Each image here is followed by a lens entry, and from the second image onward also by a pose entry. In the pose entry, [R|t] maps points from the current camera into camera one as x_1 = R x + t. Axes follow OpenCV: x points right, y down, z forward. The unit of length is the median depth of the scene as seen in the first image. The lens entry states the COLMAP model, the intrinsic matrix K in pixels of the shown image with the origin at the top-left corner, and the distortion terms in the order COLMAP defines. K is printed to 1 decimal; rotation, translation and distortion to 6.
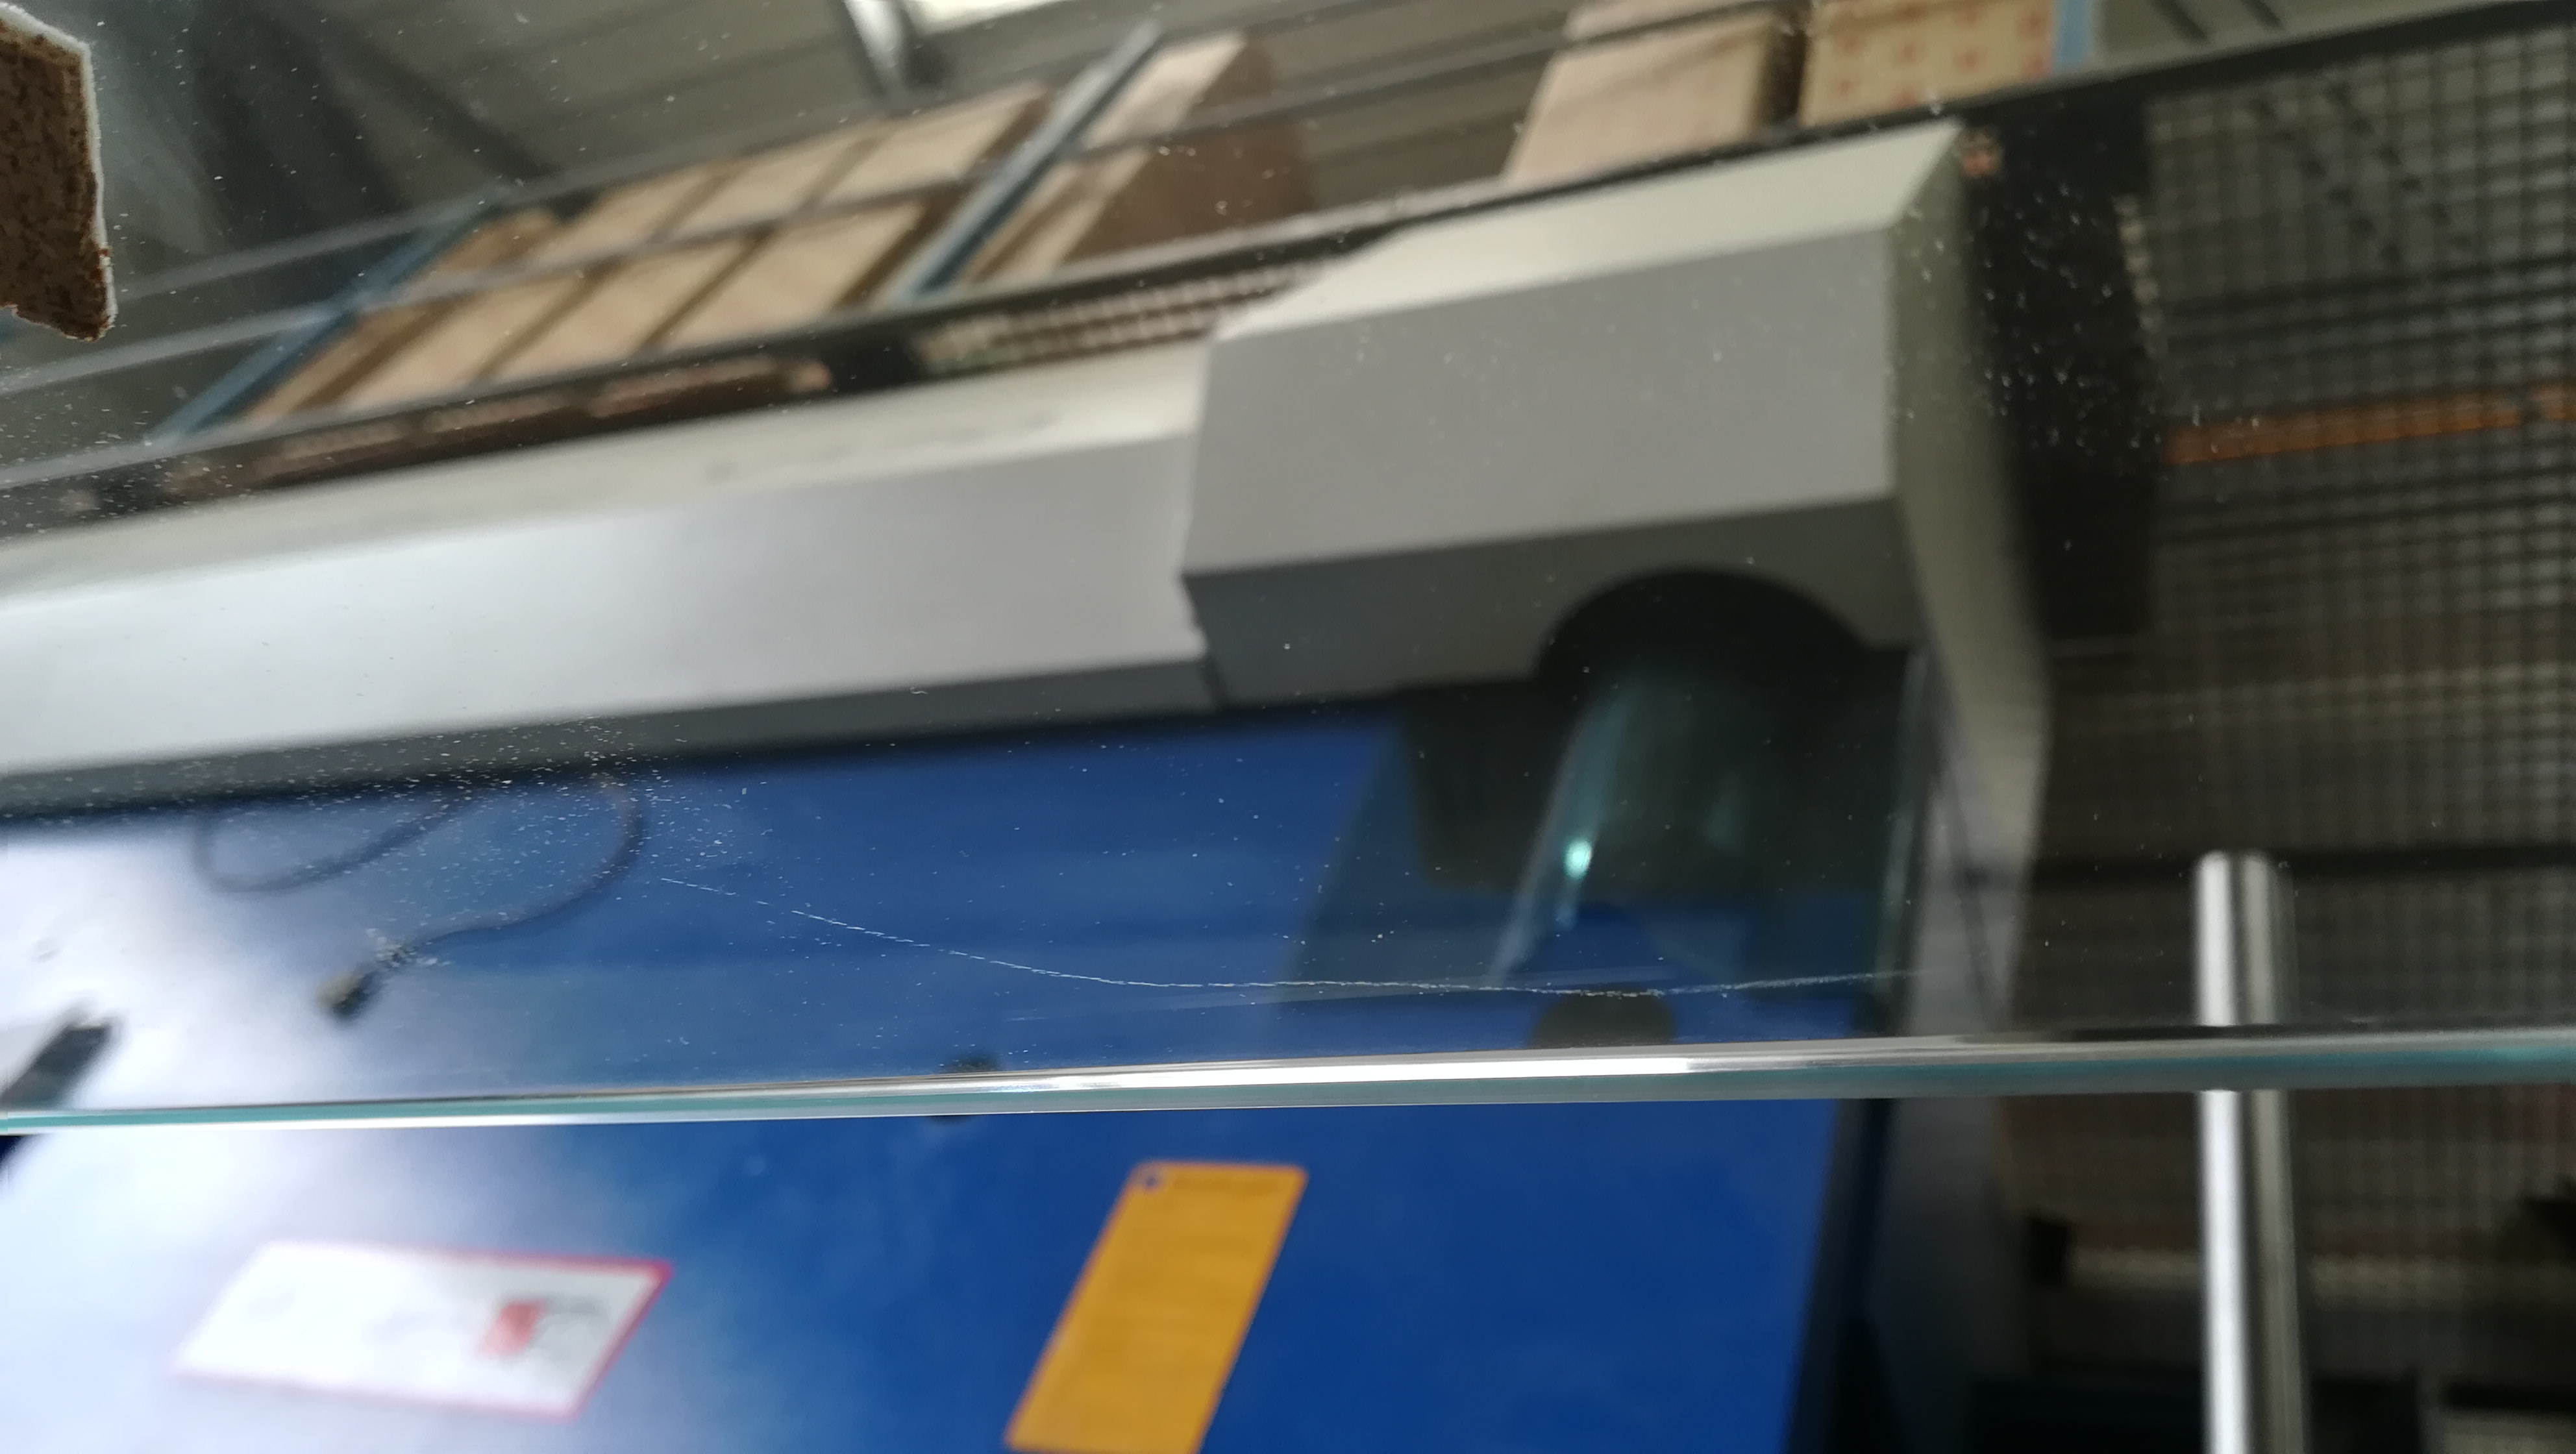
lens RADIAL K [[1958.4, 0, 1288.0], [0, 1958.4, 727.0], [0, 0, 1]] dist [0.039671, -0.060419]
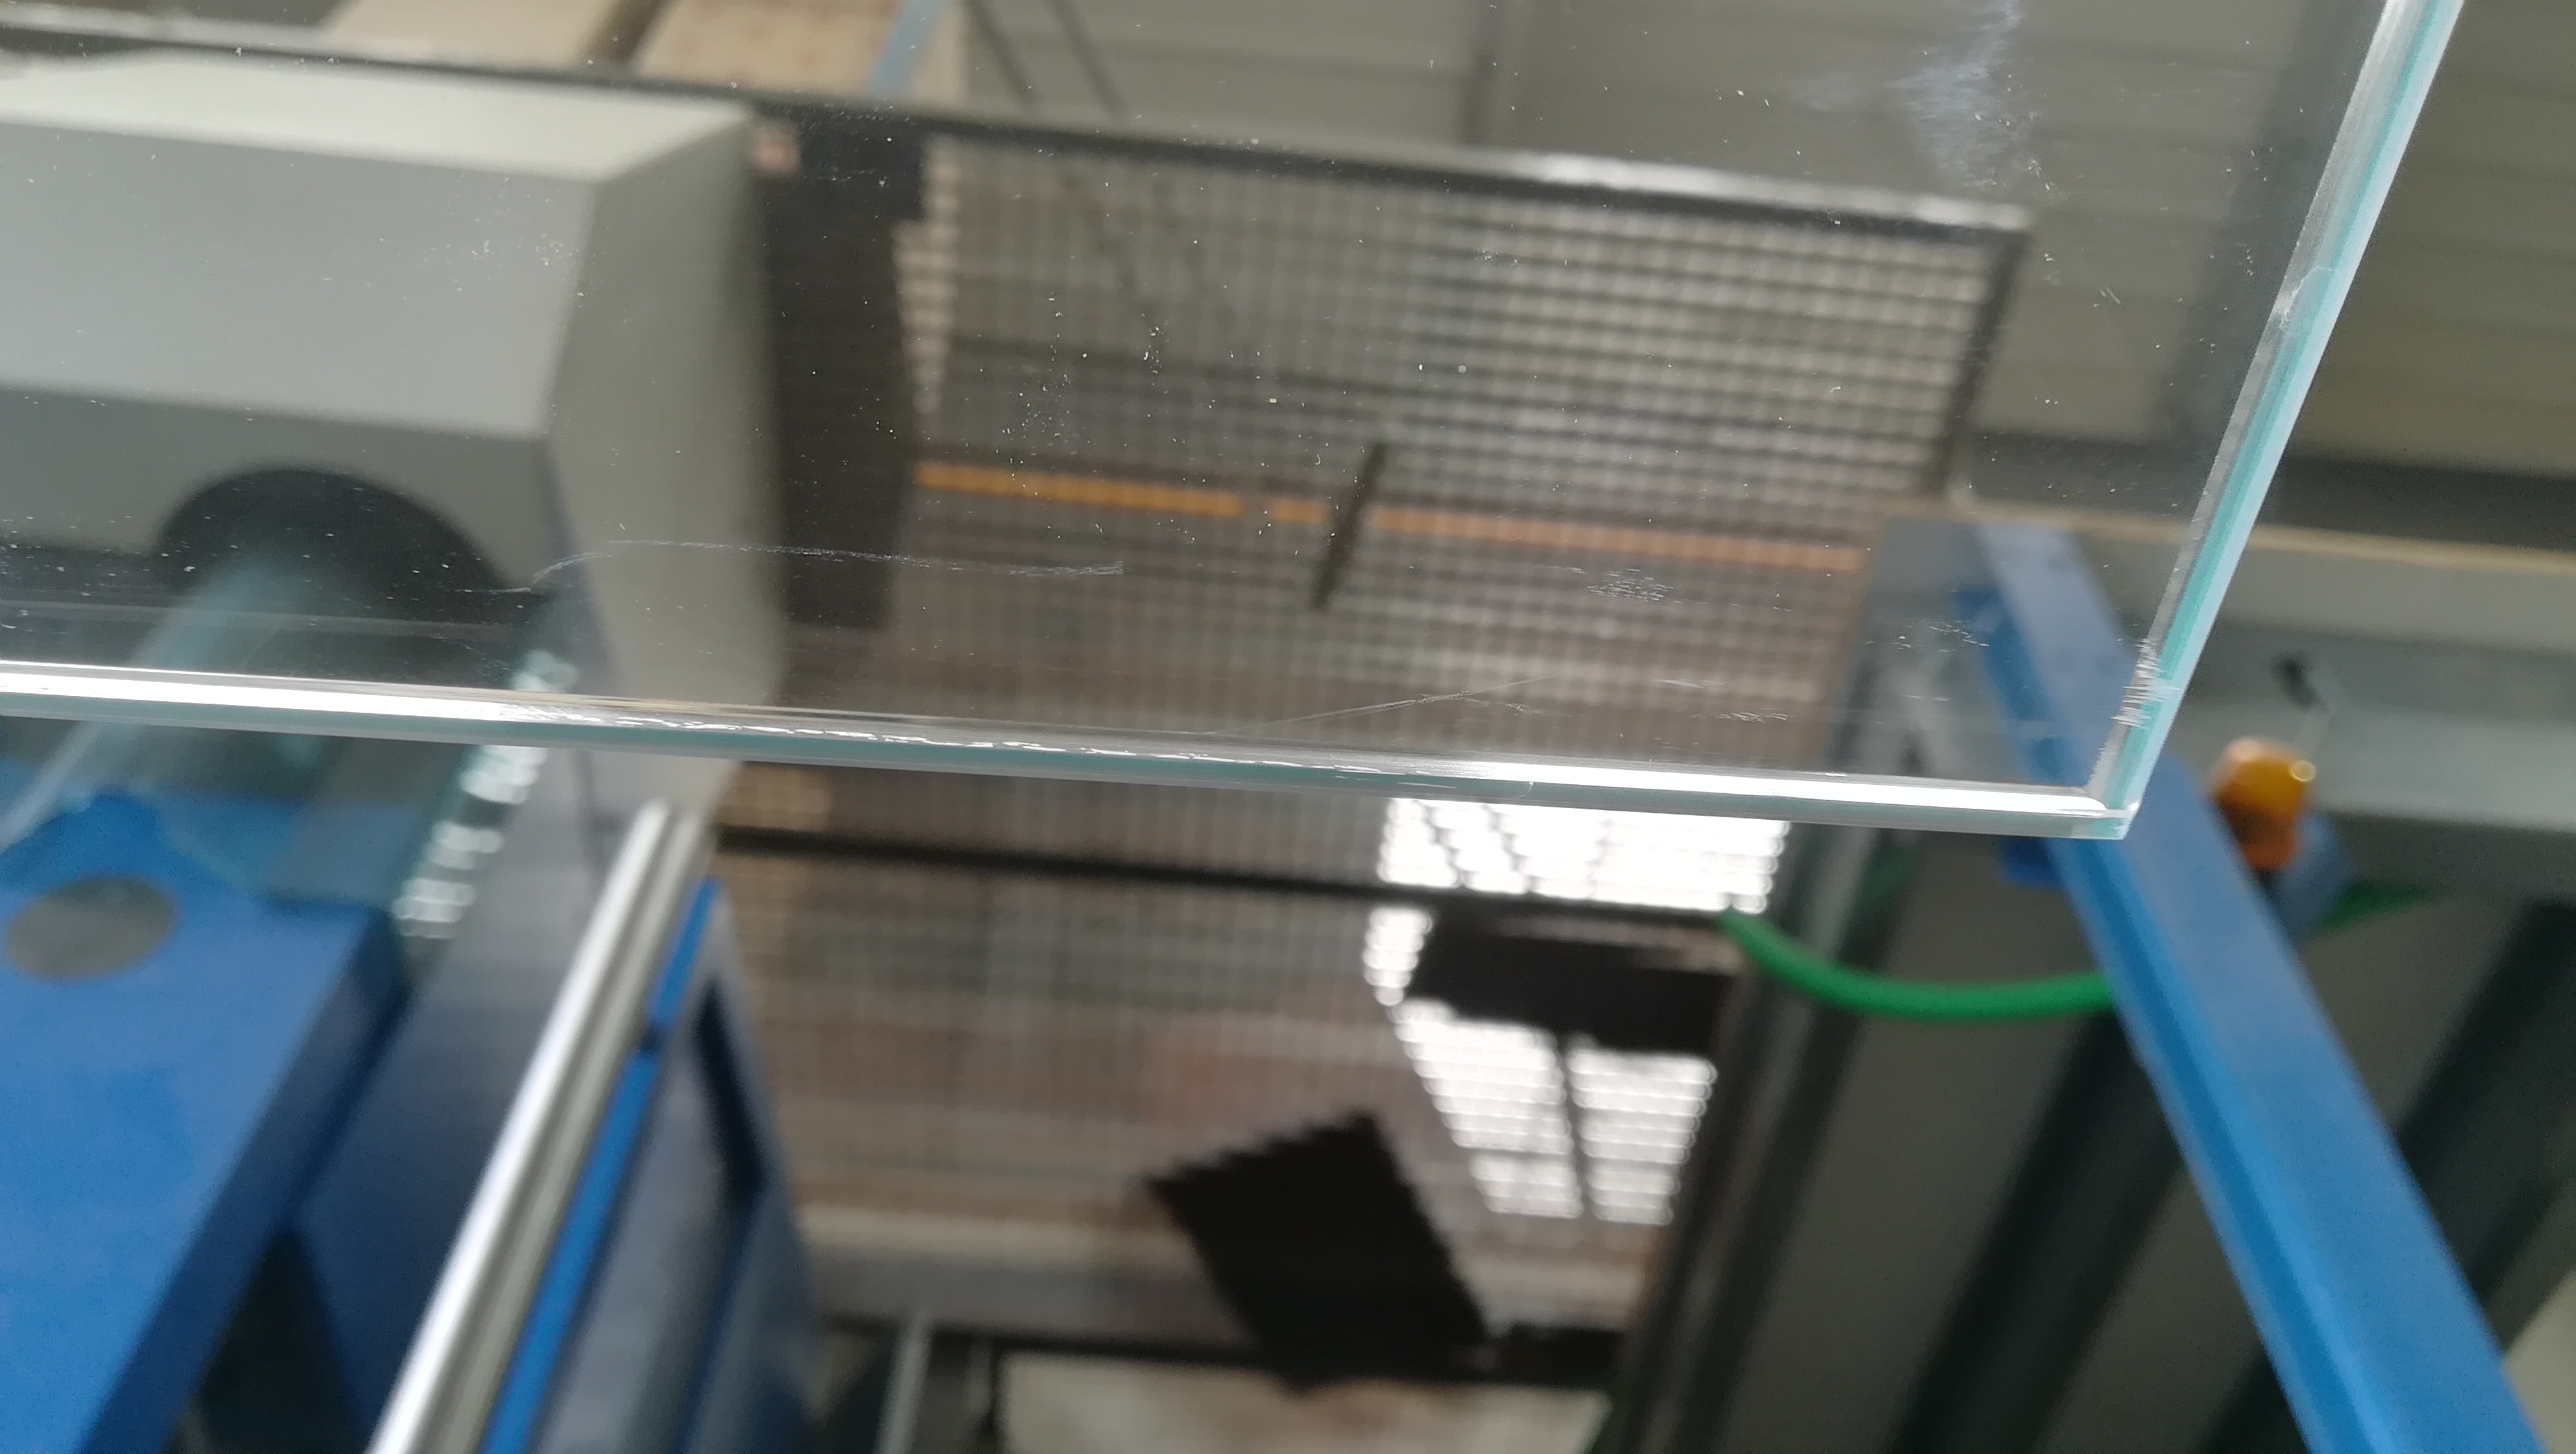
lens RADIAL K [[1958.4, 0, 1288.0], [0, 1958.4, 727.0], [0, 0, 1]] dist [0.039671, -0.060419]
pose [[0.888874, 0.153035, 0.431838, 0.173516], [-0.161202, 0.986759, -0.017880, -0.012888], [-0.428856, -0.053720, 0.901774, -0.062106]]
